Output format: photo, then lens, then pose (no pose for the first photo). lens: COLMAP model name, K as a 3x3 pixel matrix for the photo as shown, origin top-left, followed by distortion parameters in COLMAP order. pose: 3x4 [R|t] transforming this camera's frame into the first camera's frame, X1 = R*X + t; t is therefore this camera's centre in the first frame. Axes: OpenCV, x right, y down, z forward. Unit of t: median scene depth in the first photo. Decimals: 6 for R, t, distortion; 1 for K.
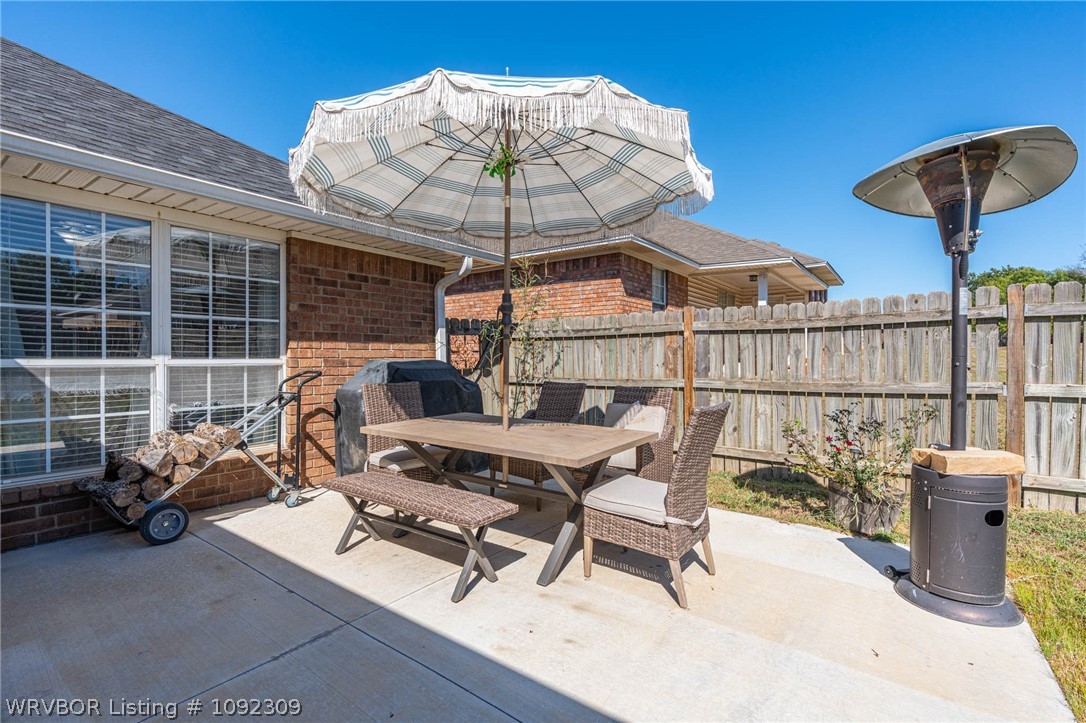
lens RADIAL K [[485.1, 0, 548.4], [0, 485.1, 357.1], [0, 0, 1]] dist [-0.009842, 0.000114]
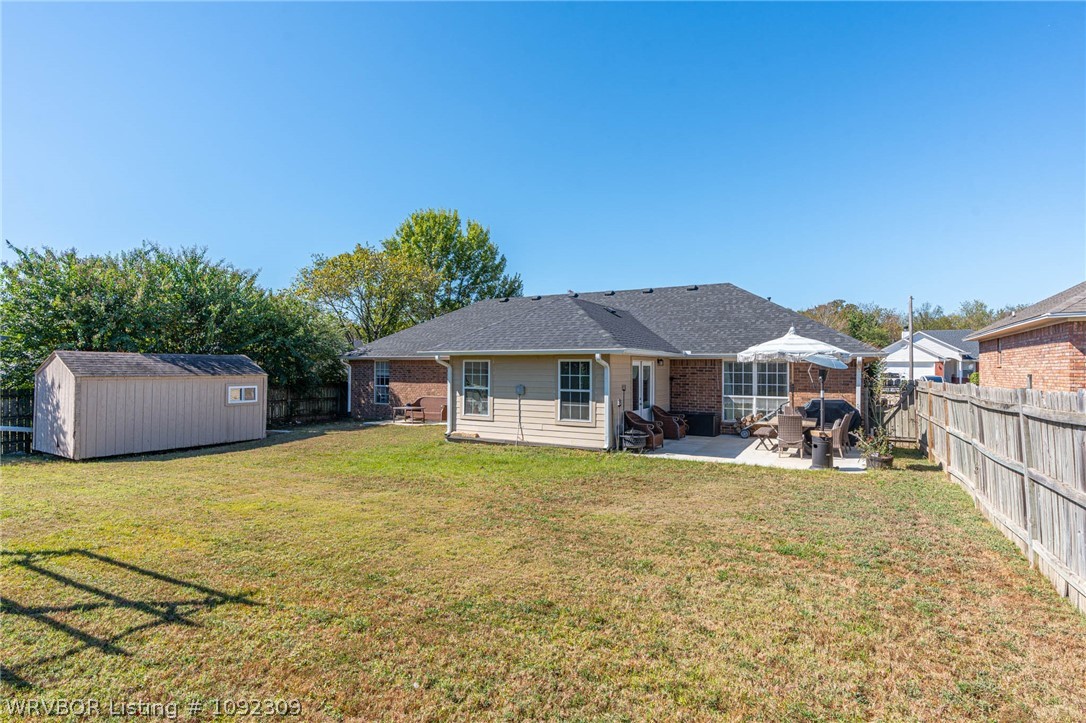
lens RADIAL K [[538.7, 0, 549.1], [0, 538.7, 359.2], [0, 0, 1]] dist [0.002665, 0.000651]
pose [[0.138419, -0.023310, -0.990099, 2.671091], [-0.009275, 0.999649, -0.024831, -0.138511], [0.990330, 0.012620, 0.138154, -1.019887]]
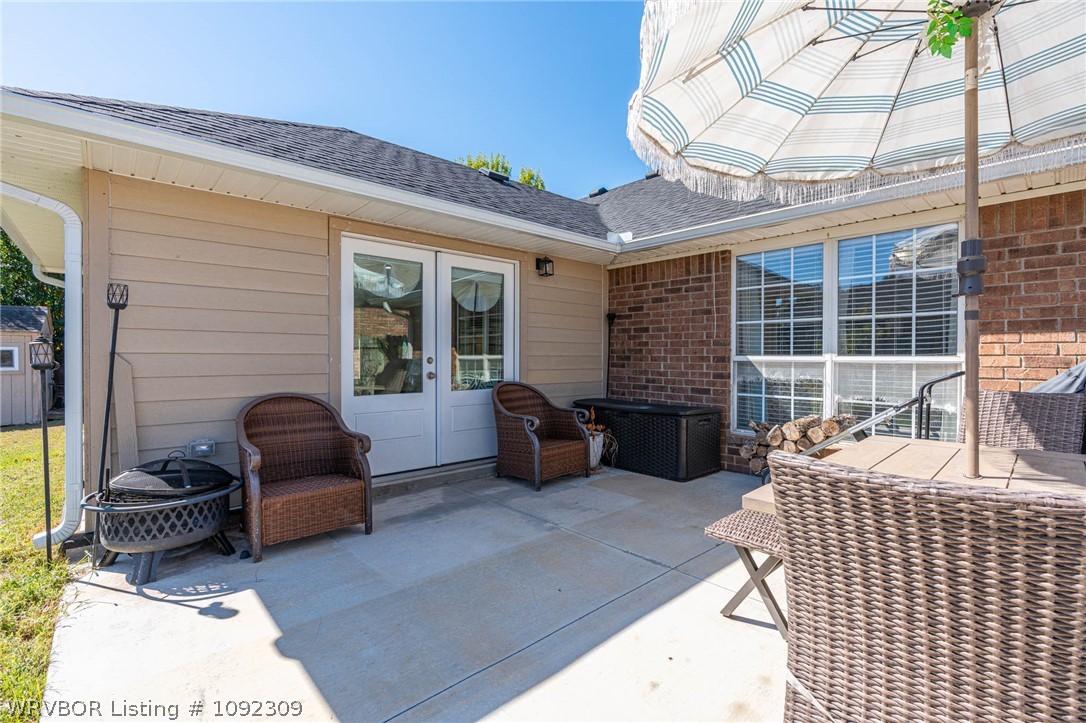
lens RADIAL K [[485.1, 0, 544.7], [0, 485.1, 367.6], [0, 0, 1]] dist [-0.009842, 0.000114]
pose [[-0.194777, 0.024469, -0.980542, 0.407952], [0.000848, 0.999693, 0.024778, 0.001772], [0.980847, 0.003995, -0.194738, 0.438134]]
